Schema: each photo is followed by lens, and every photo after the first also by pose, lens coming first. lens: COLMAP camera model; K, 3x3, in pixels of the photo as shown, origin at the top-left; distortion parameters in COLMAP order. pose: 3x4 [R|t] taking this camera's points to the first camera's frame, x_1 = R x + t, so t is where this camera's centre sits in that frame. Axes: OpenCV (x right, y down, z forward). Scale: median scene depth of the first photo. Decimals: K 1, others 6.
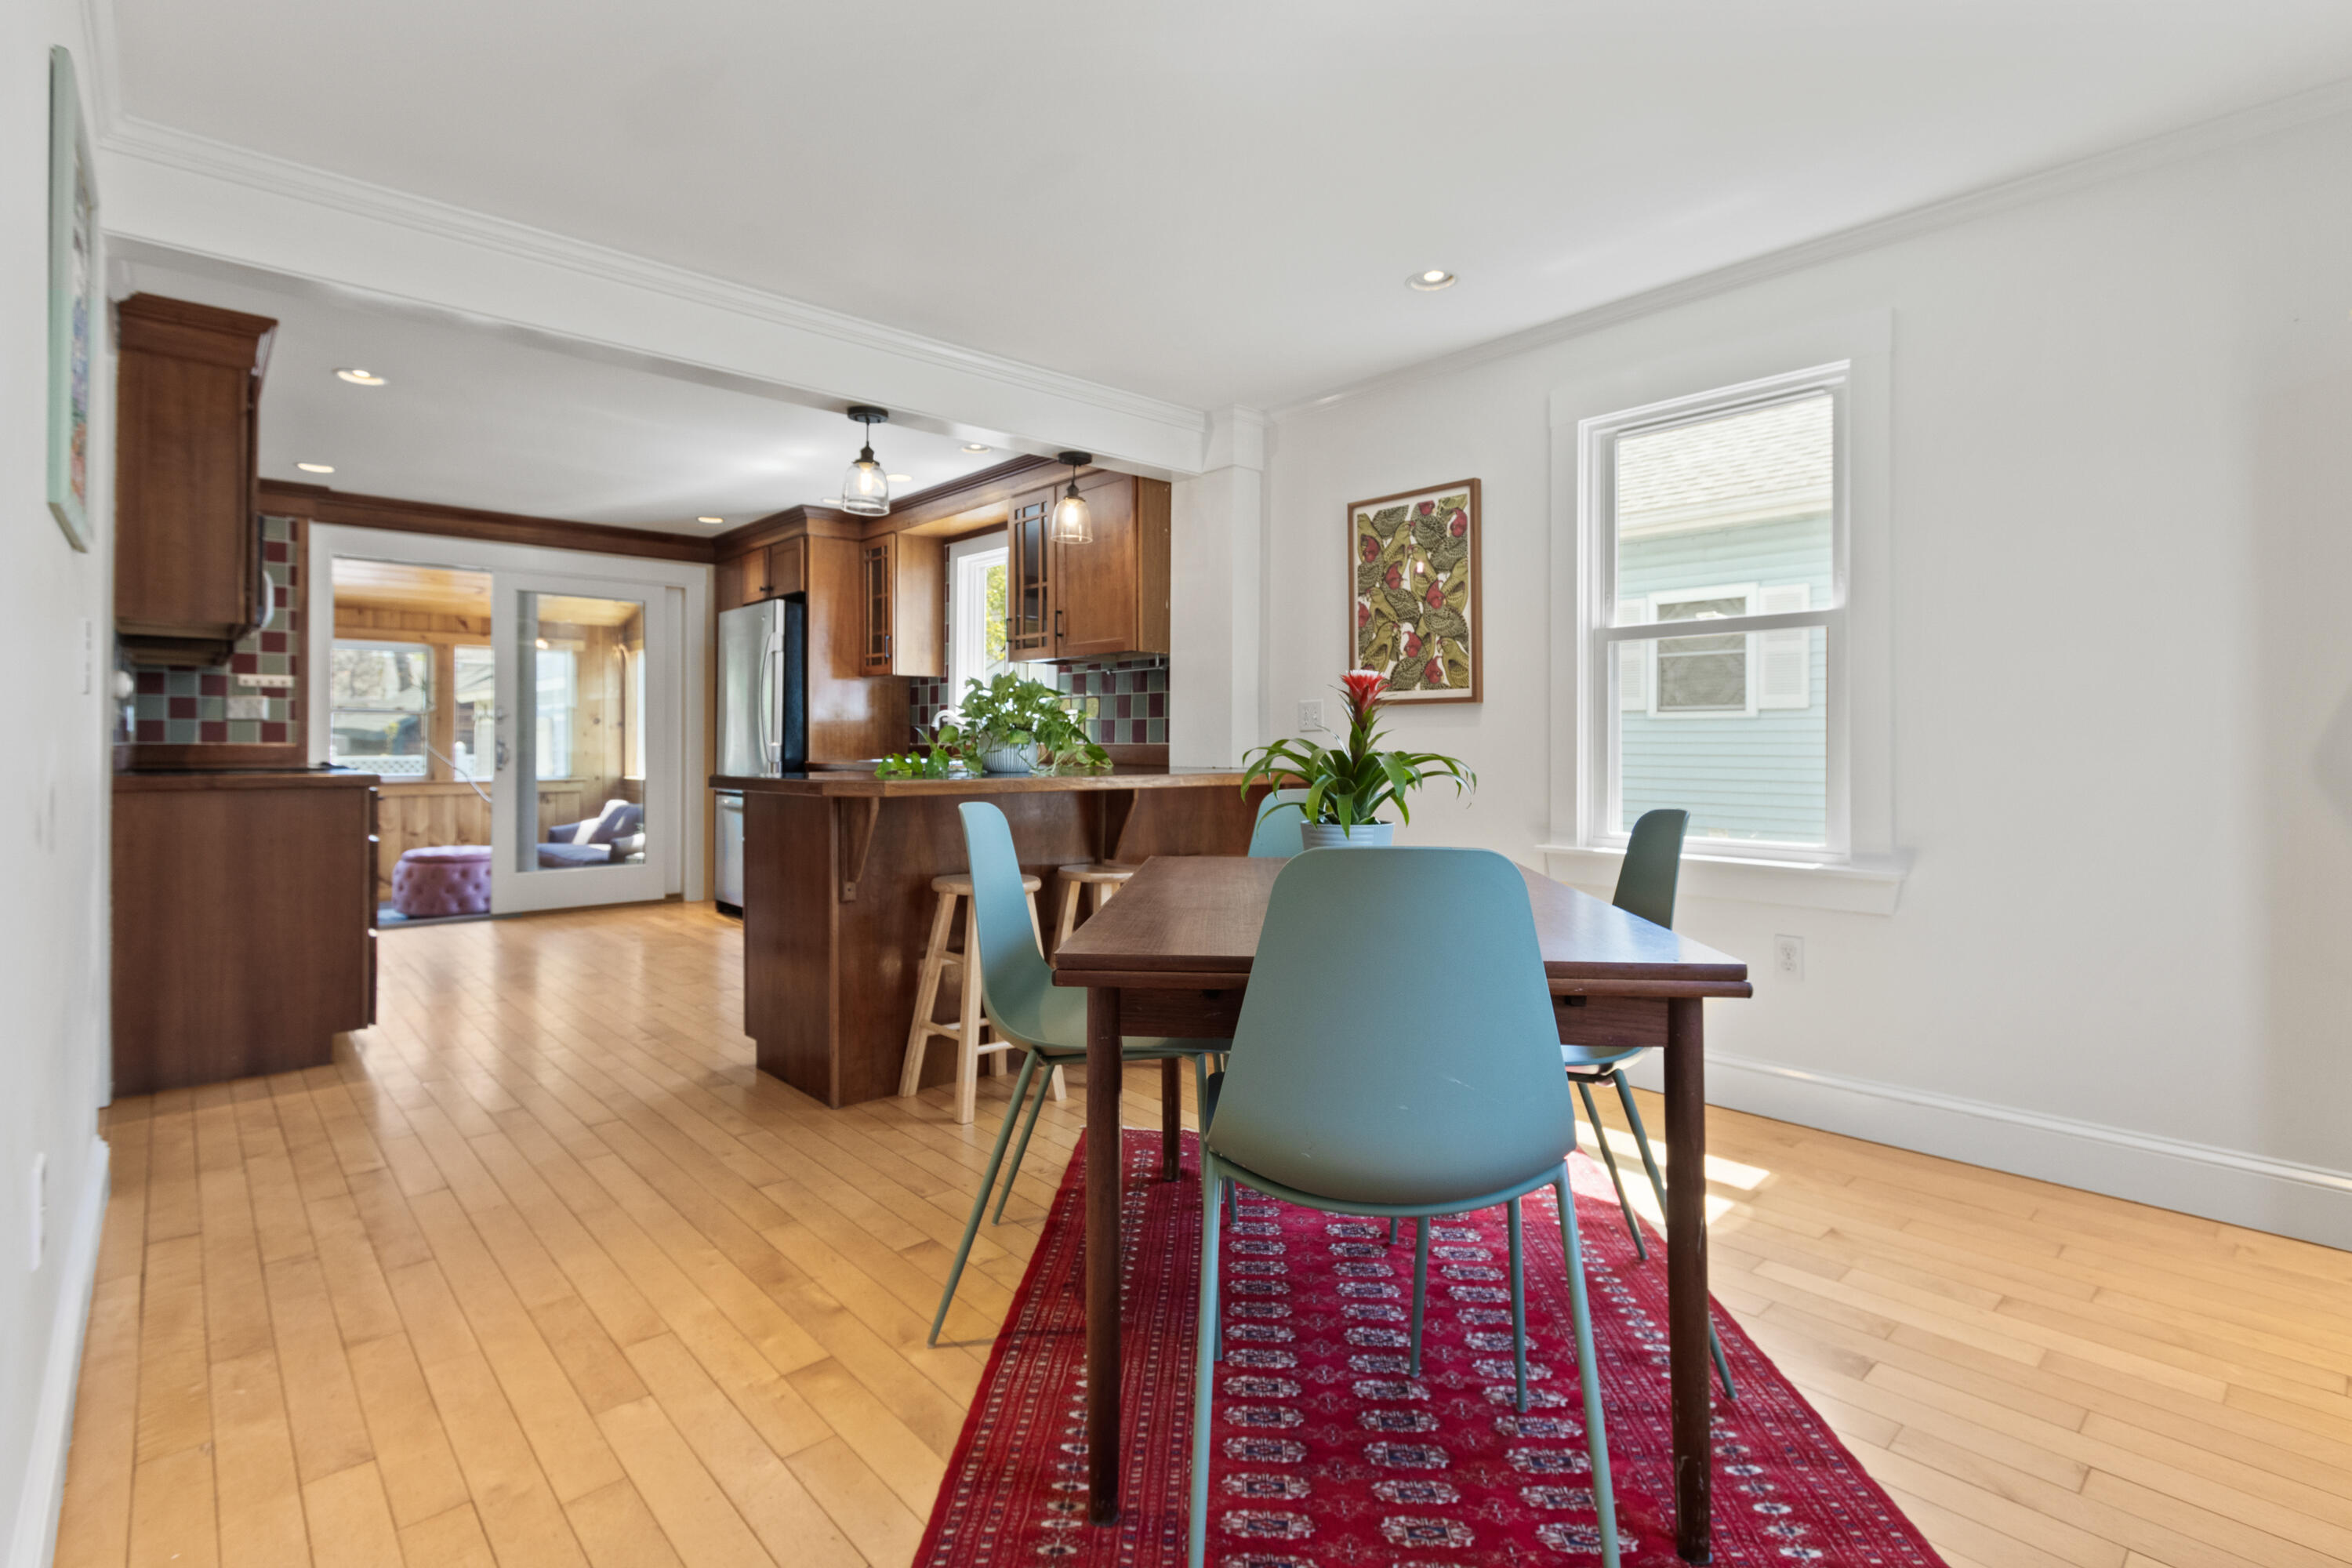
lens RADIAL K [[1091.2, 0, 1171.9], [0, 1091.2, 746.7], [0, 0, 1]] dist [0.001759, -0.001665]
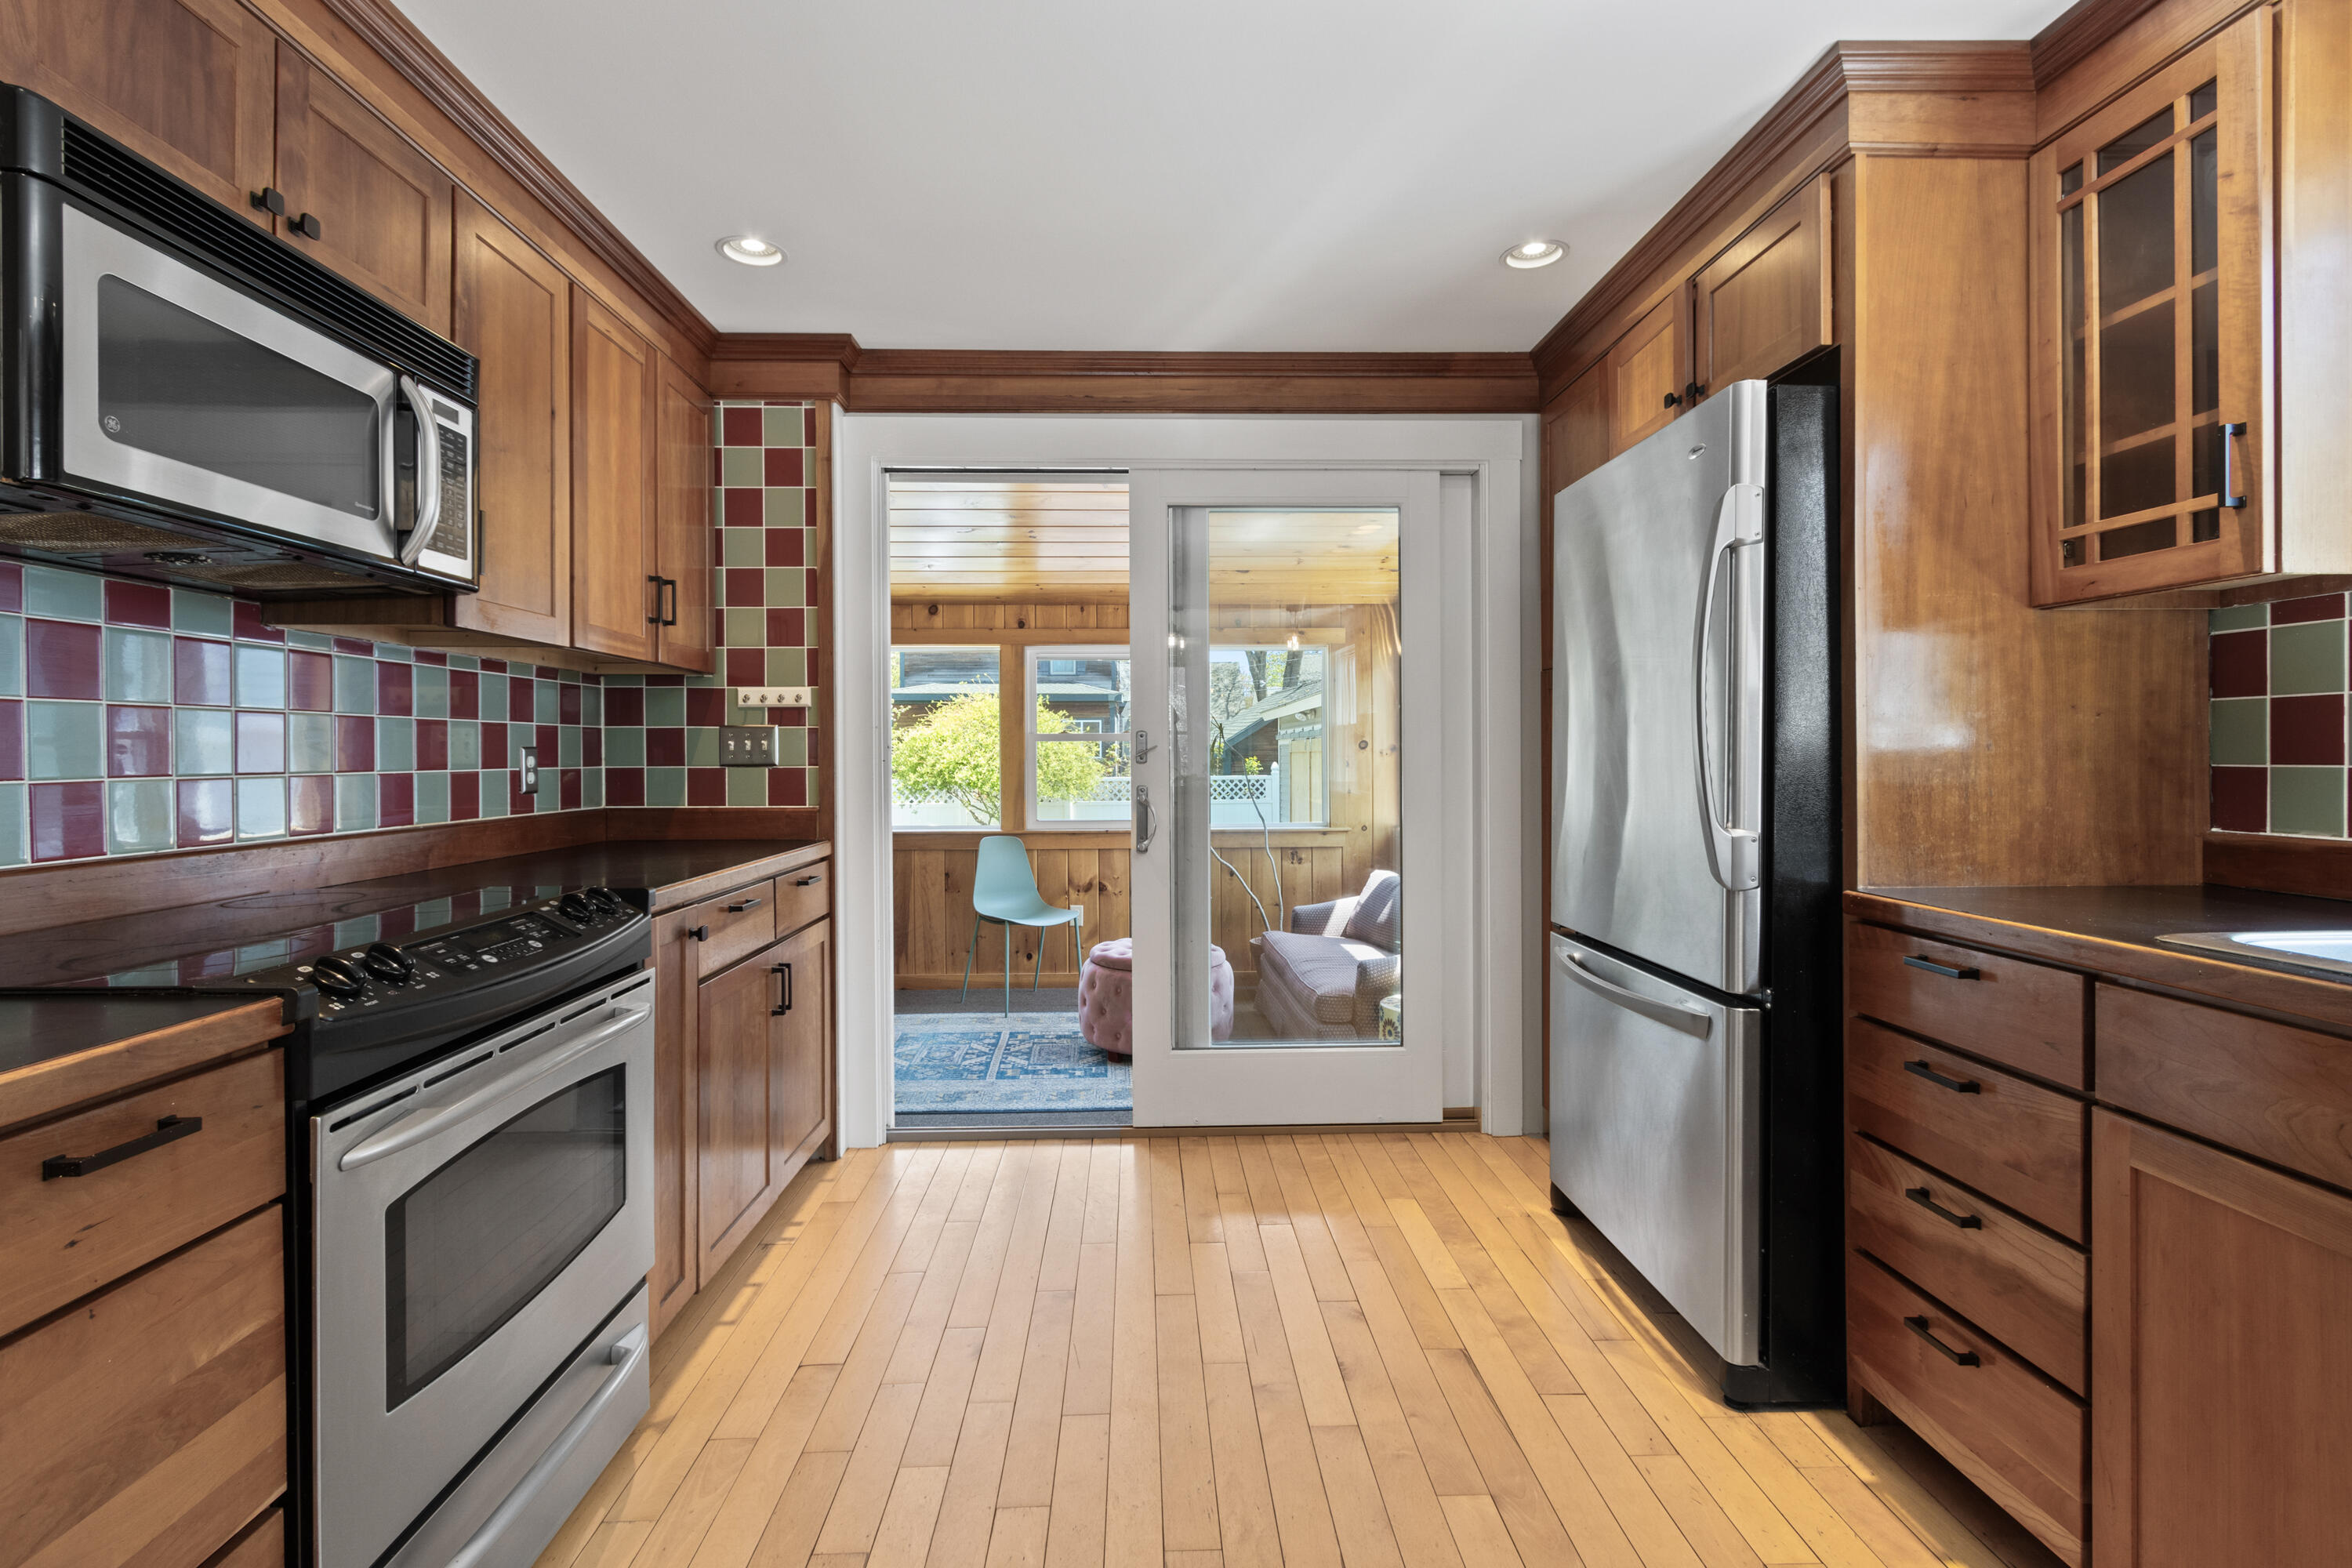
lens RADIAL K [[1091.2, 0, 1152.7], [0, 1091.2, 757.6], [0, 0, 1]] dist [0.001759, -0.001665]
pose [[0.748318, -0.004062, -0.663328, -0.263009], [0.004133, 0.999990, -0.001462, -0.023046], [0.663327, -0.001647, 0.748328, 0.608164]]
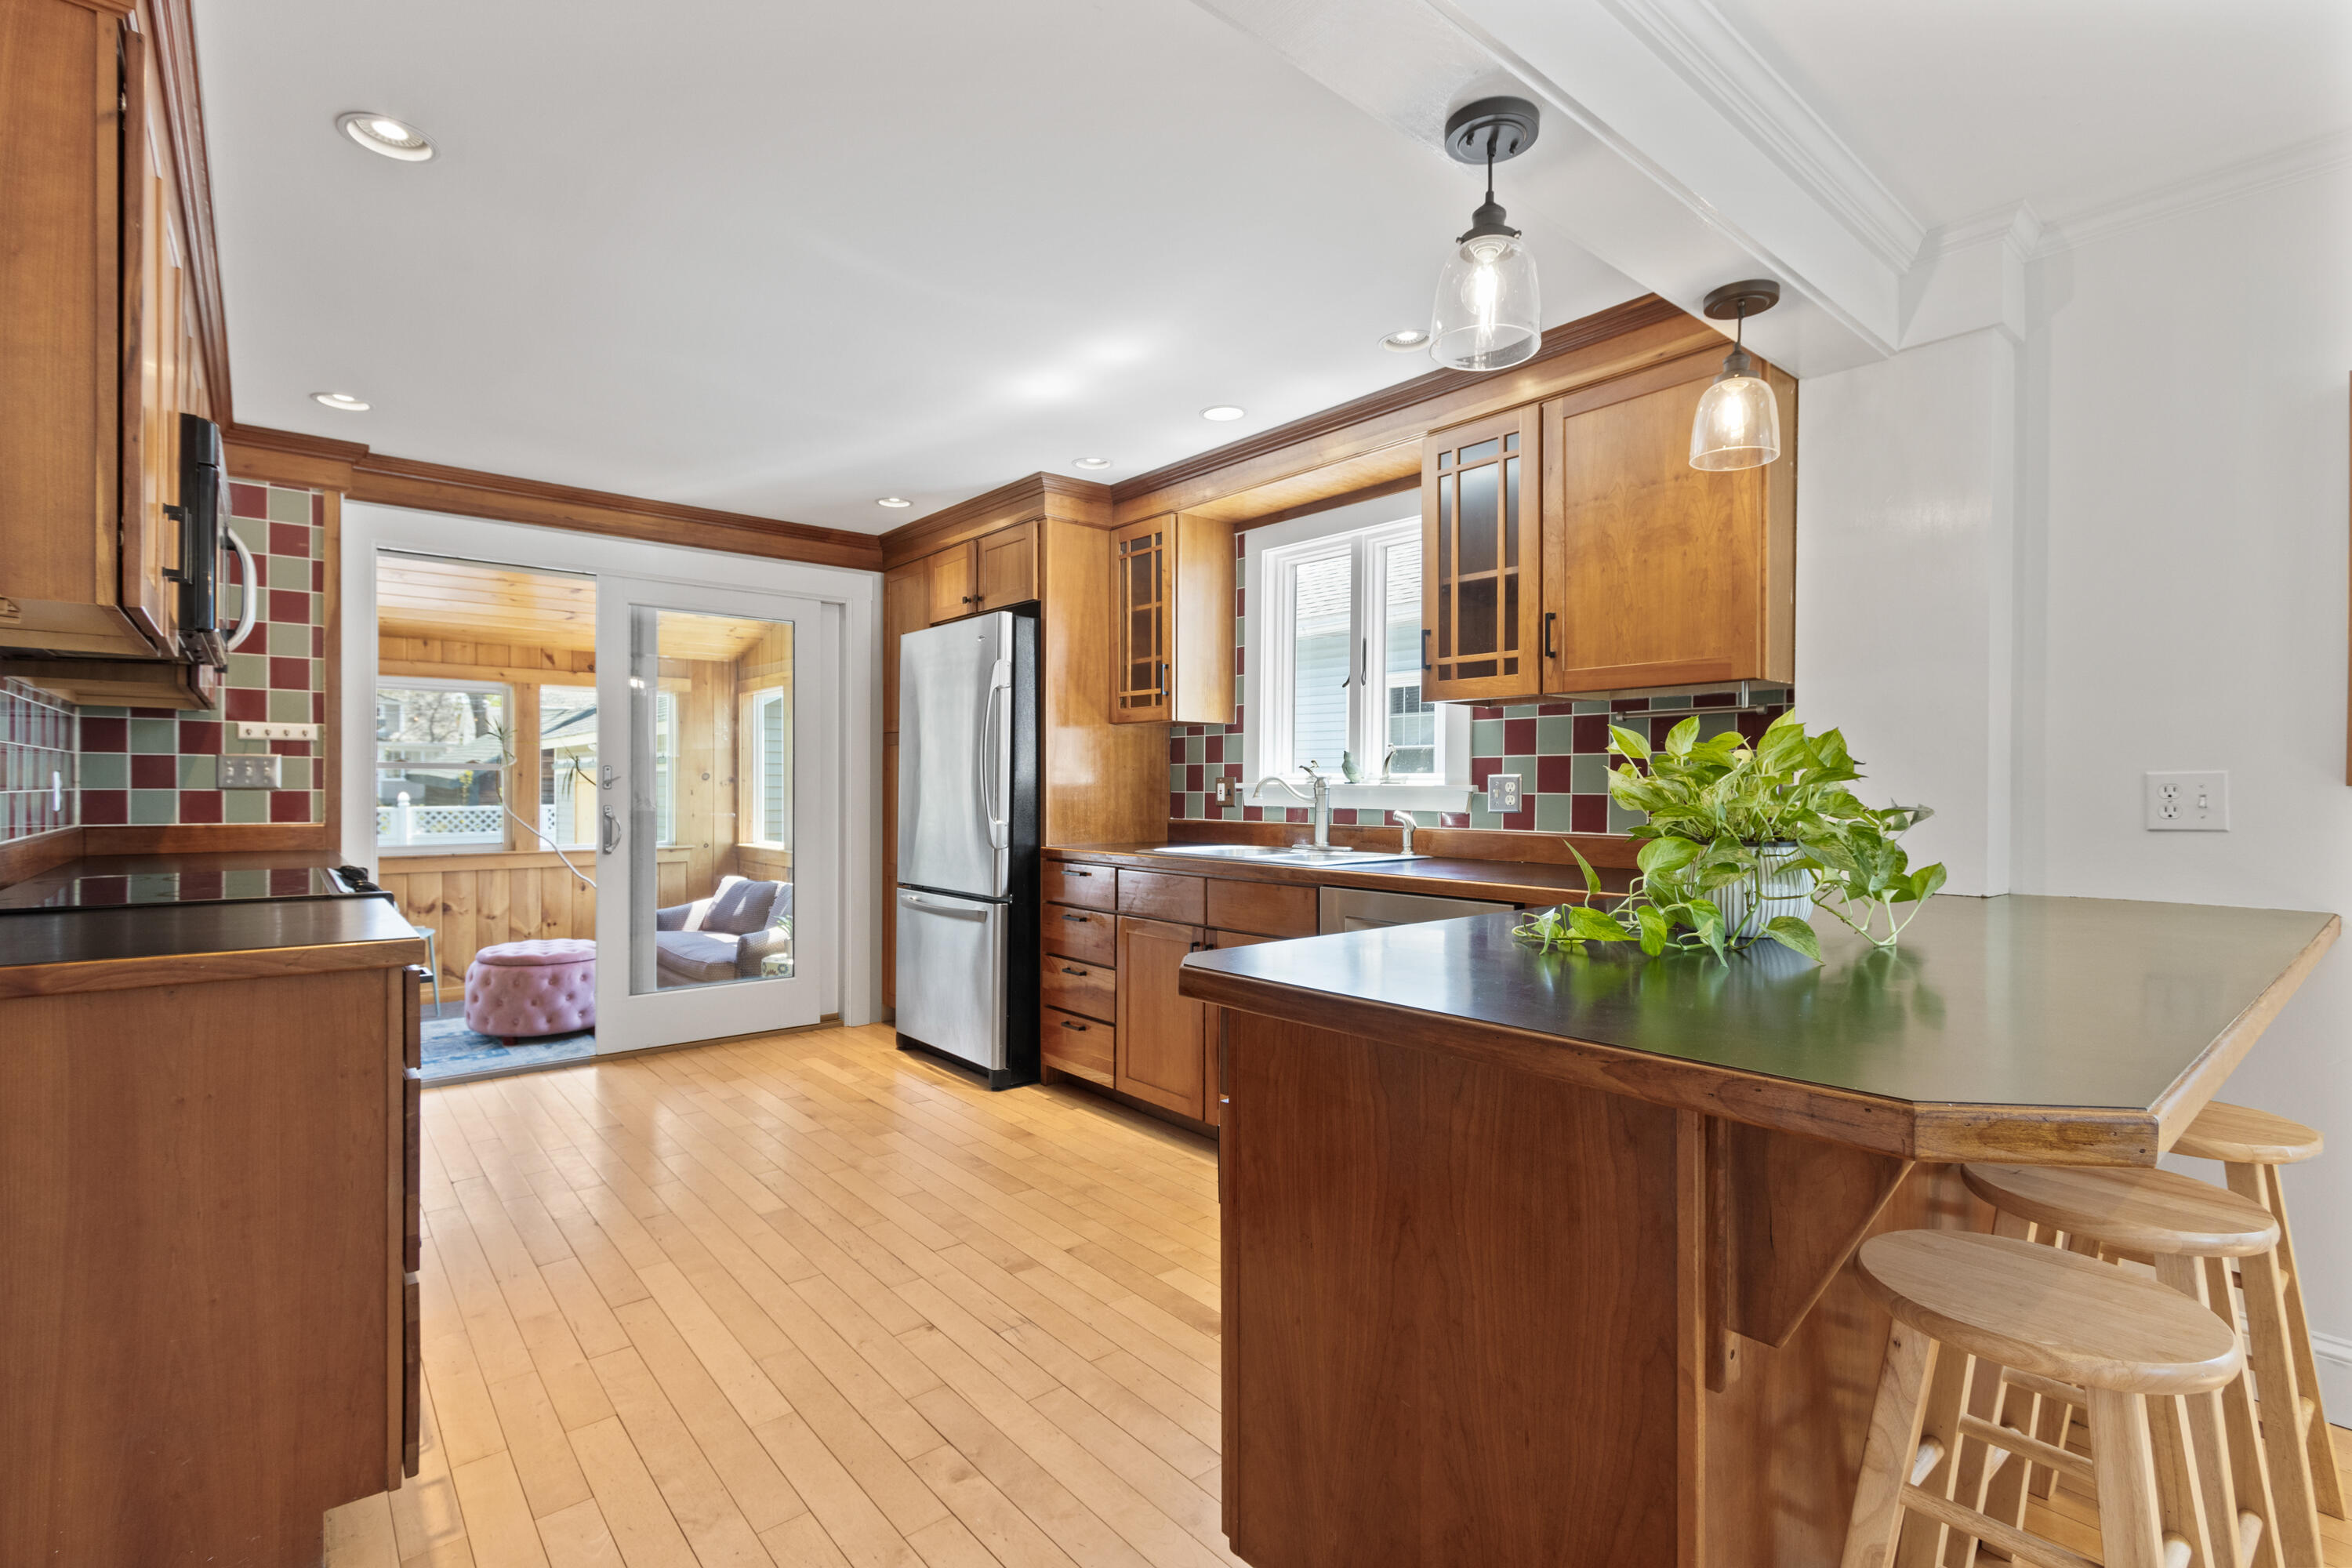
lens RADIAL K [[1091.2, 0, 1175.5], [0, 1091.2, 799.9], [0, 0, 1]] dist [0.001759, -0.001665]
pose [[0.998918, 0.002319, -0.046441, -0.207360], [-0.001922, 0.999961, 0.008592, -0.020906], [0.046459, -0.008493, 0.998884, 0.298832]]
